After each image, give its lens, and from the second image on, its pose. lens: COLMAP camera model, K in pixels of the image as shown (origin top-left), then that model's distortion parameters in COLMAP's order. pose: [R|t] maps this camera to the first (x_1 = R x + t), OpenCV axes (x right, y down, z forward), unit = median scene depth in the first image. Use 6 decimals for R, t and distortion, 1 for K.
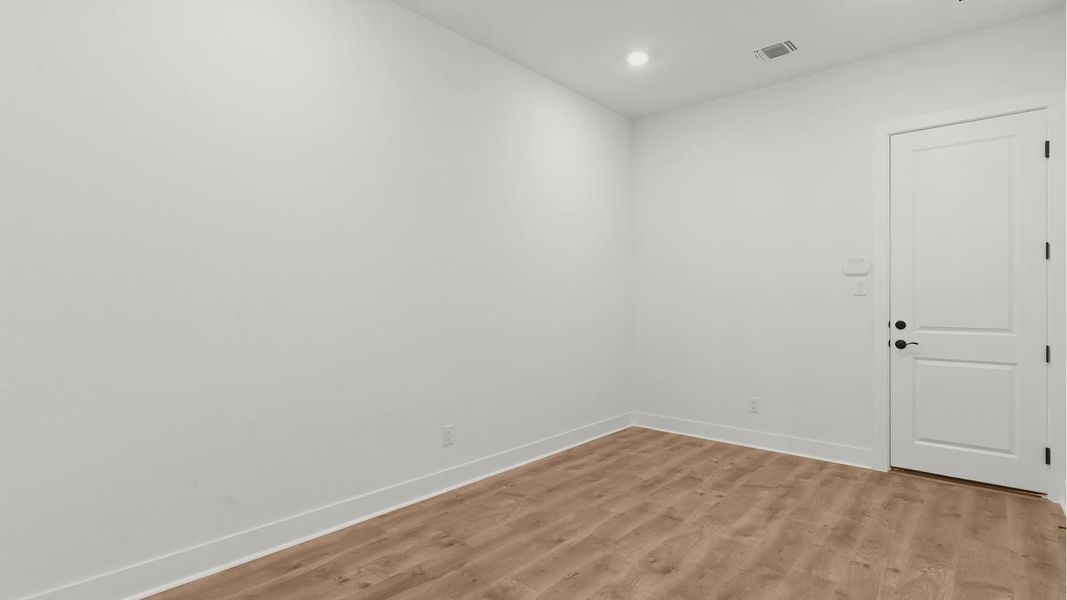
lens RADIAL K [[501.6, 0, 535.5], [0, 501.6, 296.8], [0, 0, 1]] dist [-0.000897, -0.000007]
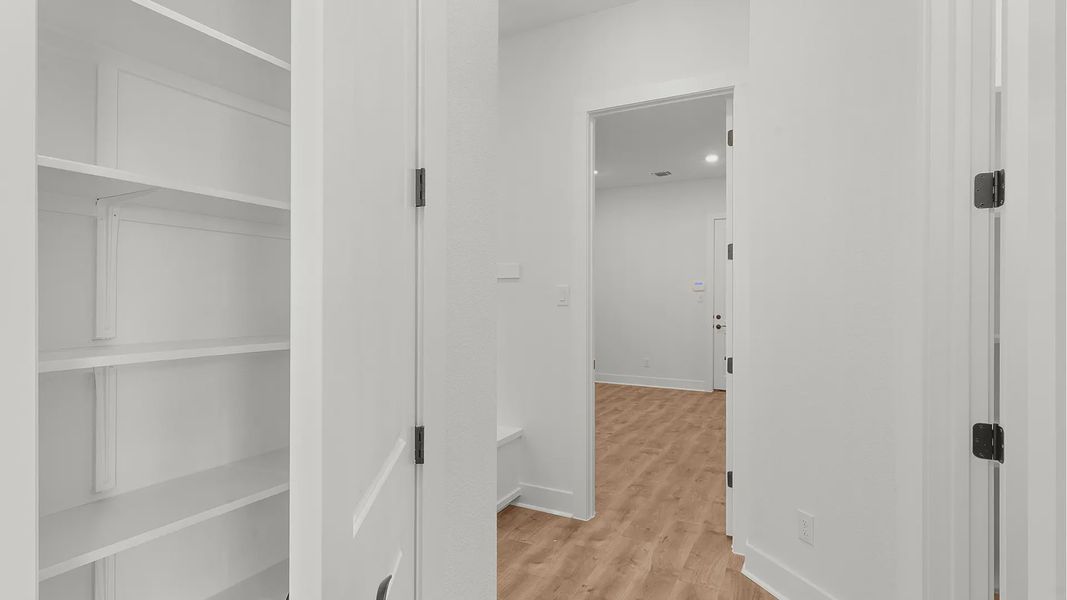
lens RADIAL K [[501.6, 0, 532.6], [0, 501.6, 298.9], [0, 0, 1]] dist [-0.000897, -0.000007]
pose [[0.971719, 0.002046, 0.236133, -0.465853], [-0.004245, 0.999952, 0.008805, -0.030423], [-0.236104, -0.009558, 0.971681, -0.771648]]
